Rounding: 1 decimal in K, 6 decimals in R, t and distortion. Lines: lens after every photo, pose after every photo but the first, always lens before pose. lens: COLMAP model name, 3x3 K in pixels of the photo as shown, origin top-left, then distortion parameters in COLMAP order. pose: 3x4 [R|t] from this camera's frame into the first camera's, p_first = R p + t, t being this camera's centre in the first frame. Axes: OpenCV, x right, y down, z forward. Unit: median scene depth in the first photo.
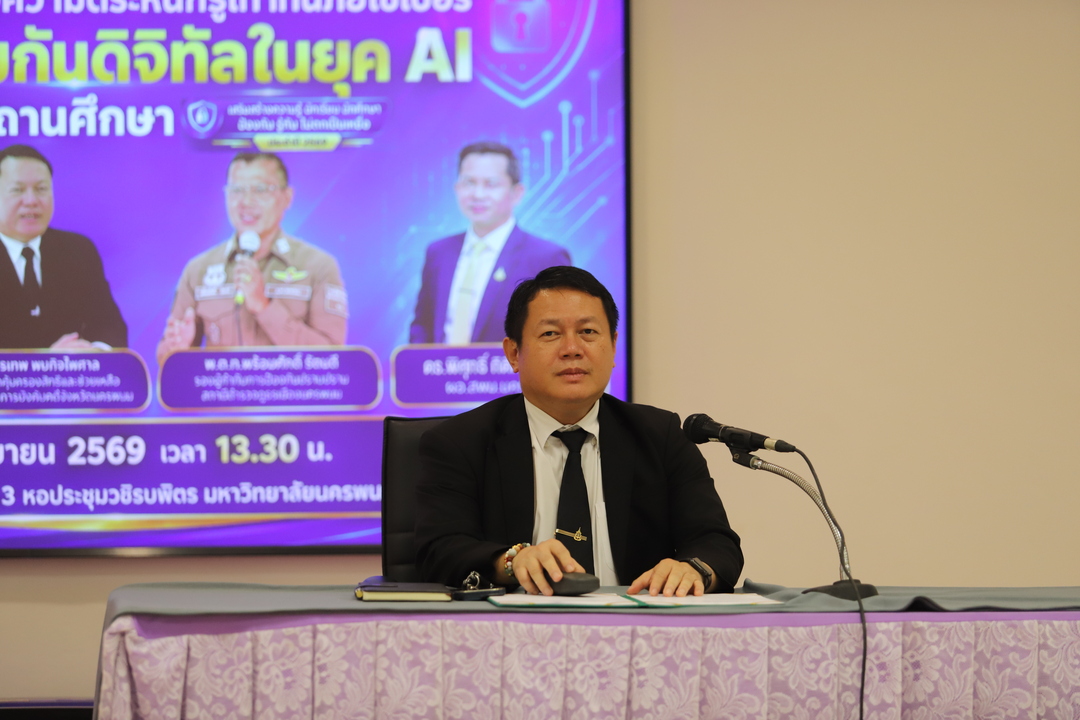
lens RADIAL K [[4429.0, 0, 557.9], [0, 4429.0, 356.4], [0, 0, 1]] dist [0.030245, 0.000000]
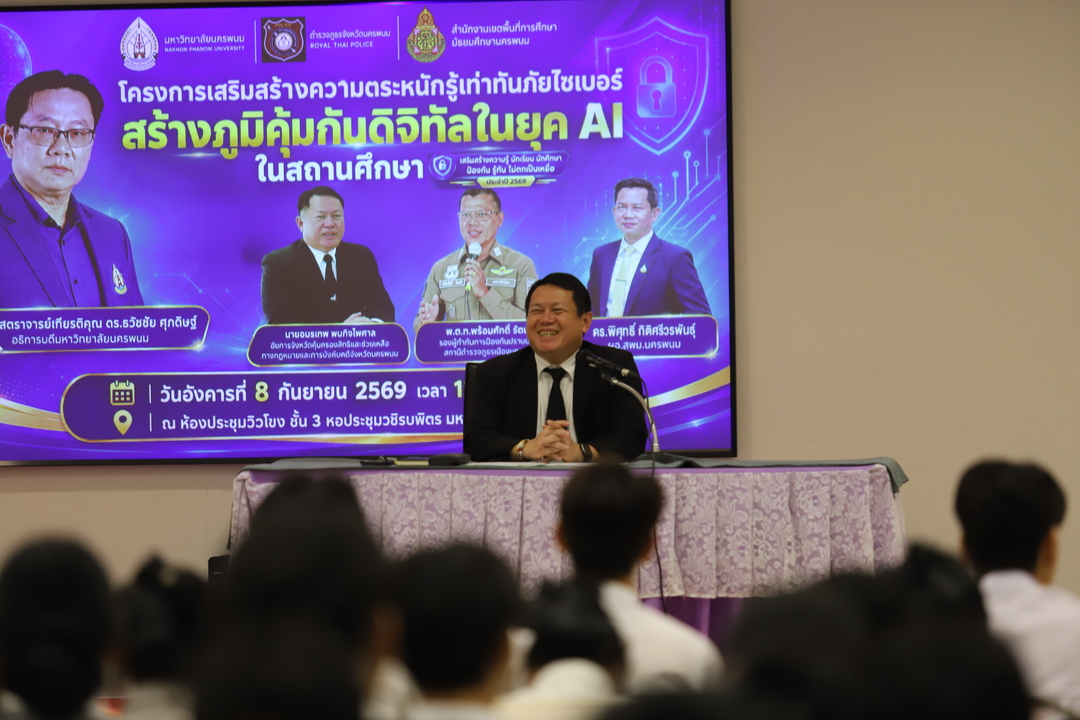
lens RADIAL K [[6683.1, 0, 540.6], [0, 6683.1, 358.5], [0, 0, 1]] dist [0.265357, 0.000000]
pose [[0.973387, -0.008856, -0.228996, 0.466055], [0.010048, 0.999941, 0.004044, 0.001934], [0.228947, -0.006237, 0.973419, -1.179968]]
